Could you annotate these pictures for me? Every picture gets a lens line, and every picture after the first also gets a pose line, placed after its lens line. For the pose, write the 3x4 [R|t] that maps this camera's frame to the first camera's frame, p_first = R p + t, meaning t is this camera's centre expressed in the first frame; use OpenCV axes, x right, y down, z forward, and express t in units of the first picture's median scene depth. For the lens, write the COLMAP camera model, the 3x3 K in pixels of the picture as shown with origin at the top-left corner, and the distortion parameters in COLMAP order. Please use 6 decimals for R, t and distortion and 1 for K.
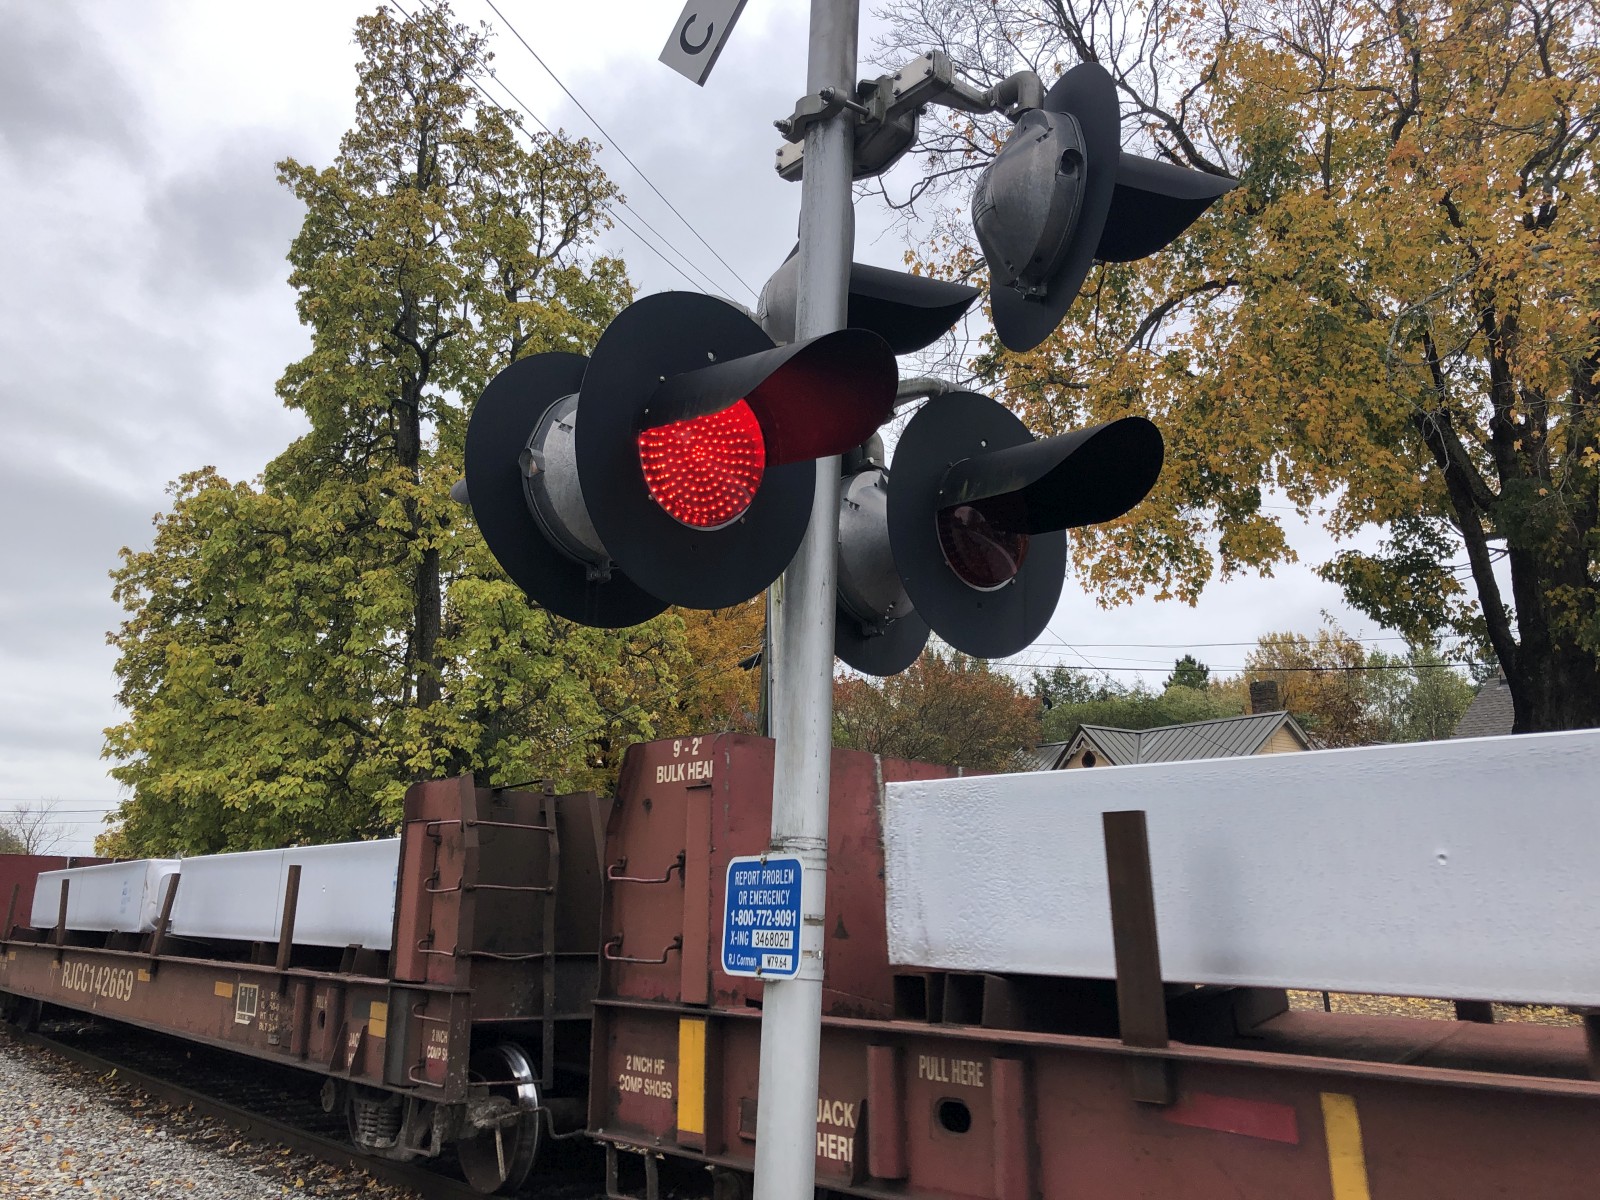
lens RADIAL K [[1282.5, 0, 807.0], [0, 1282.5, 564.1], [0, 0, 1]] dist [0.022530, -0.048413]
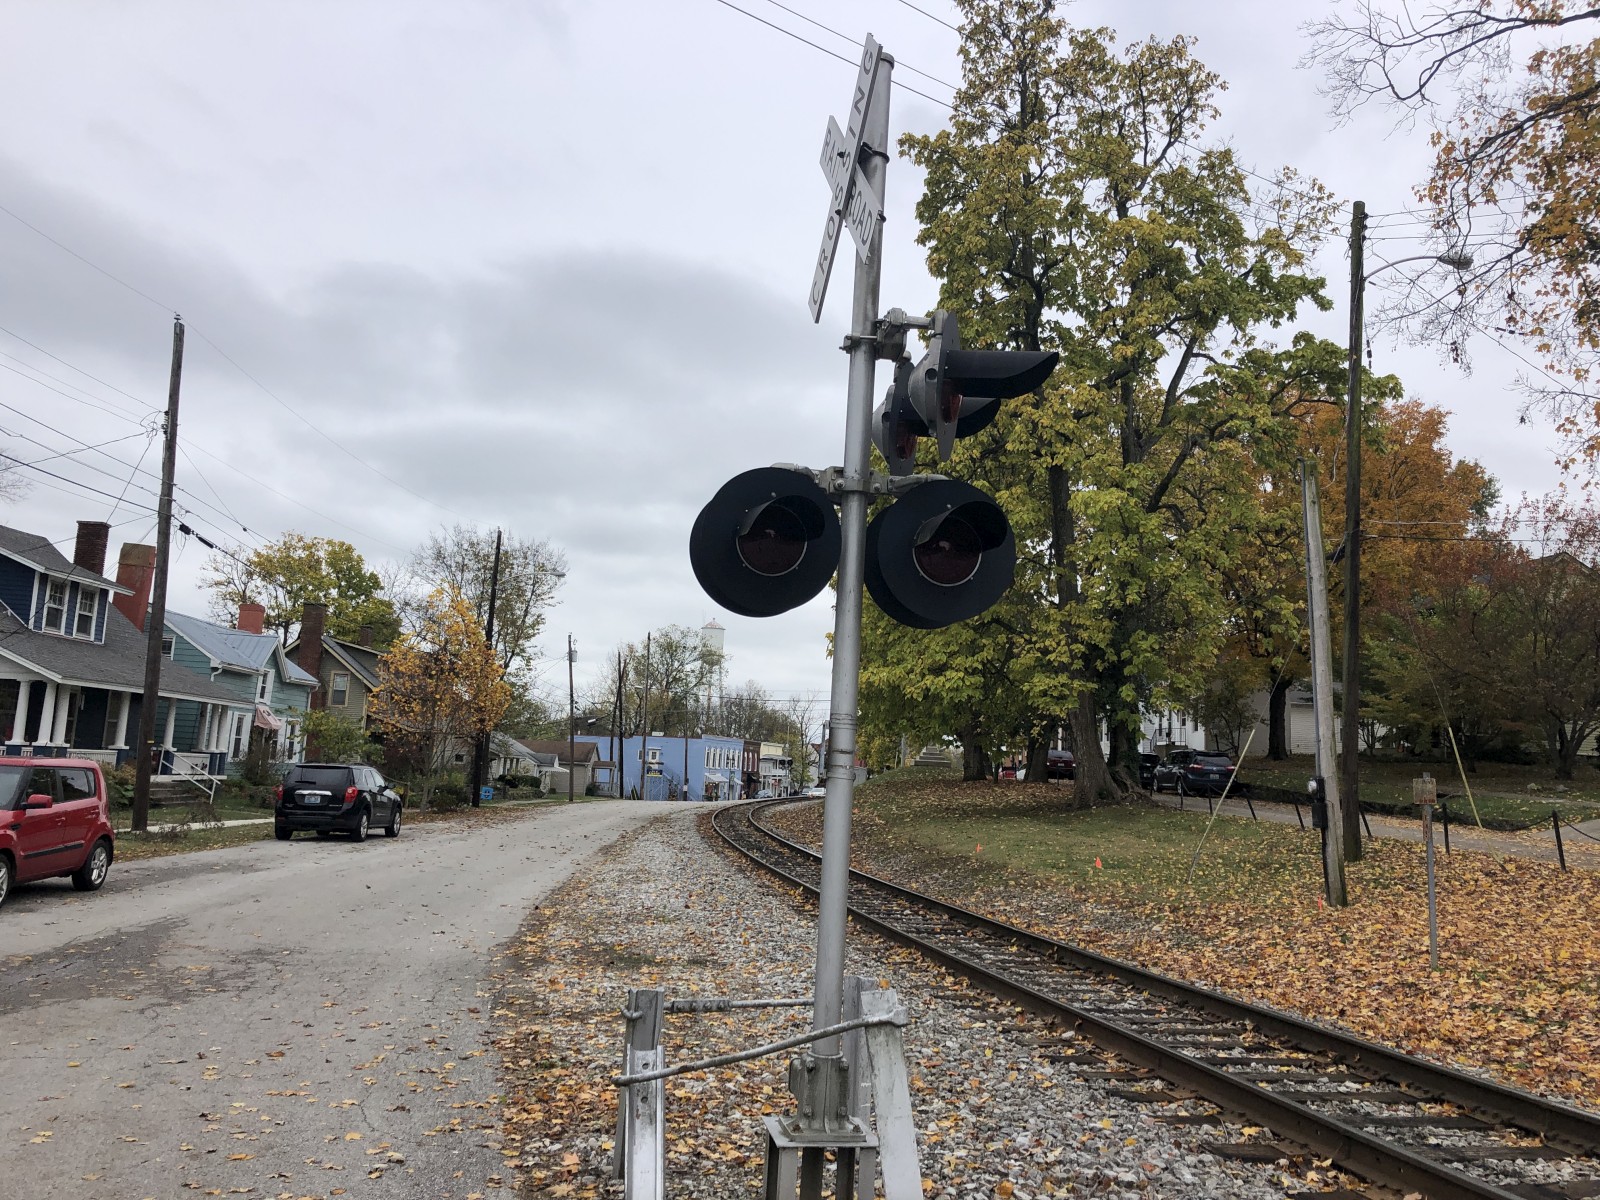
lens RADIAL K [[1301.1, 0, 822.1], [0, 1301.1, 564.8], [0, 0, 1]] dist [0.082359, -0.231556]
pose [[0.863789, -0.058659, -0.500427, 0.085875], [0.101684, 0.993059, 0.059112, -0.012696], [0.493486, -0.101946, 0.863759, -0.070455]]
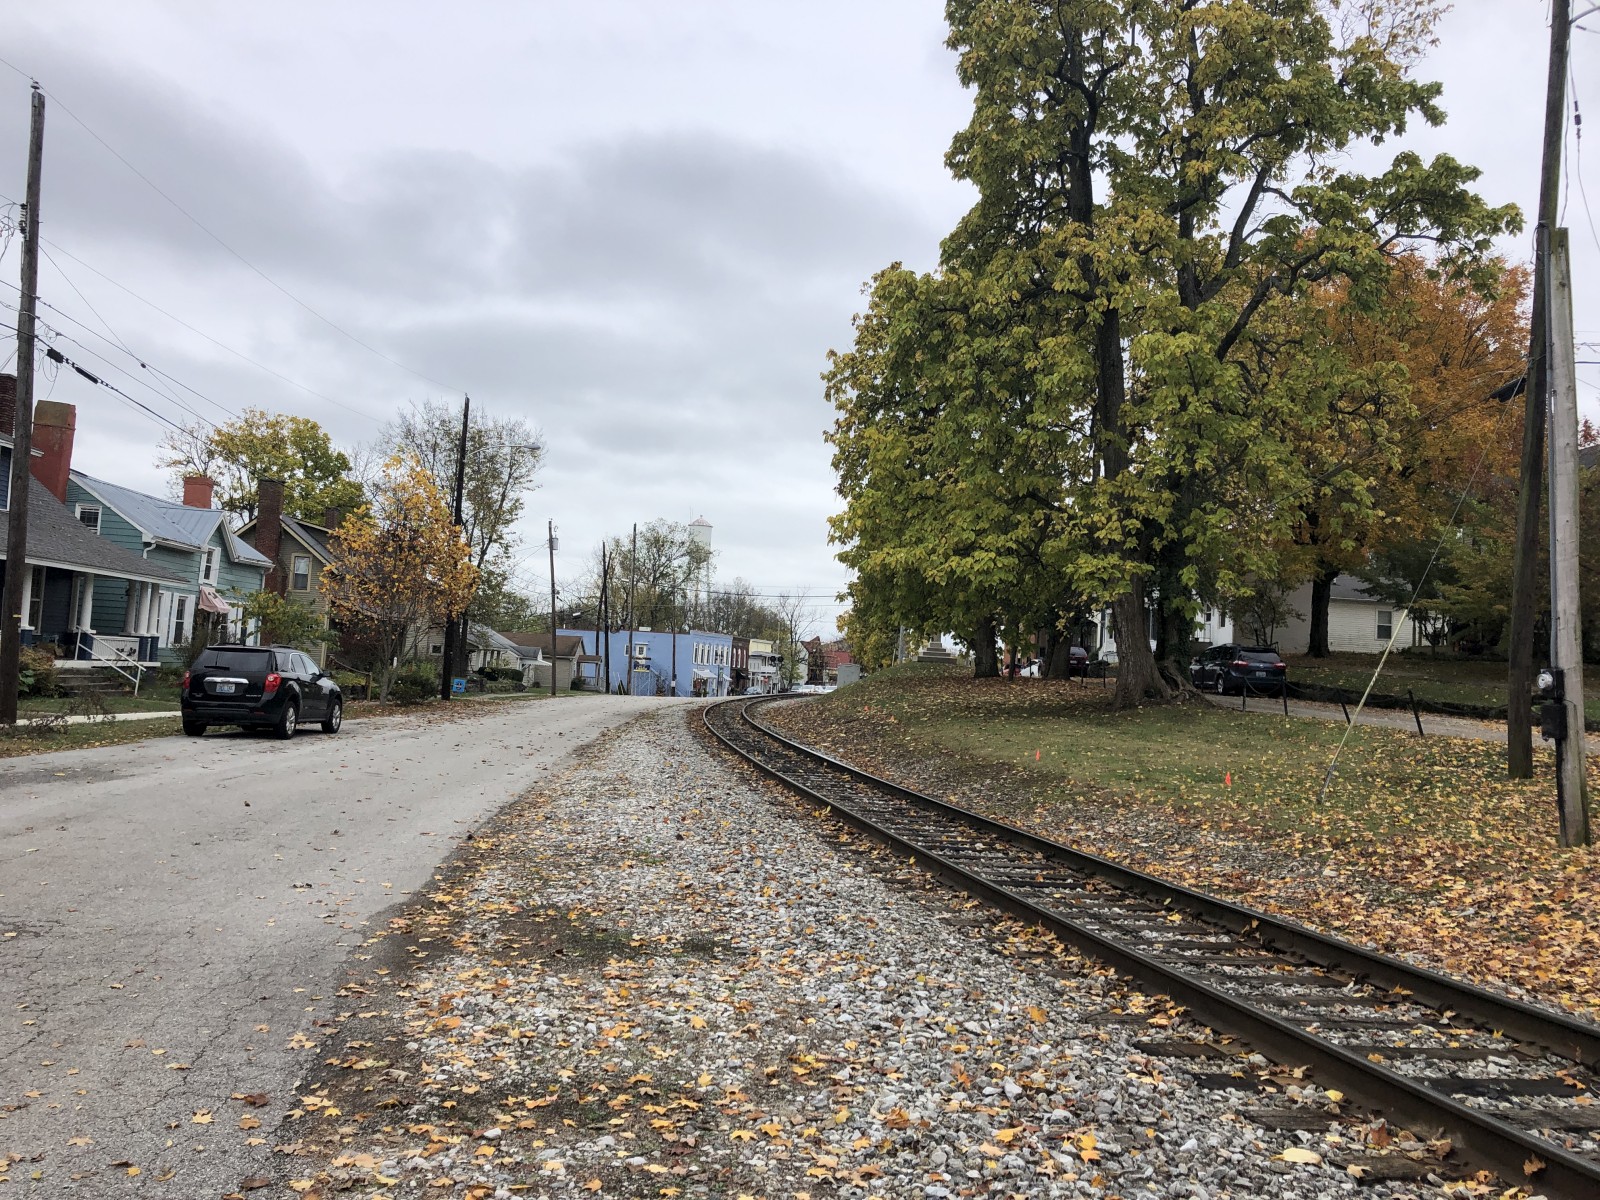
lens RADIAL K [[1274.3, 0, 800.0], [0, 1274.3, 600.0], [0, 0, 1]] dist [0.036475, -0.103060]
pose [[0.861703, 0.000462, -0.507413, -0.014949], [0.093419, 0.982761, 0.159542, 0.026074], [0.498739, -0.184880, 0.846805, 0.060560]]
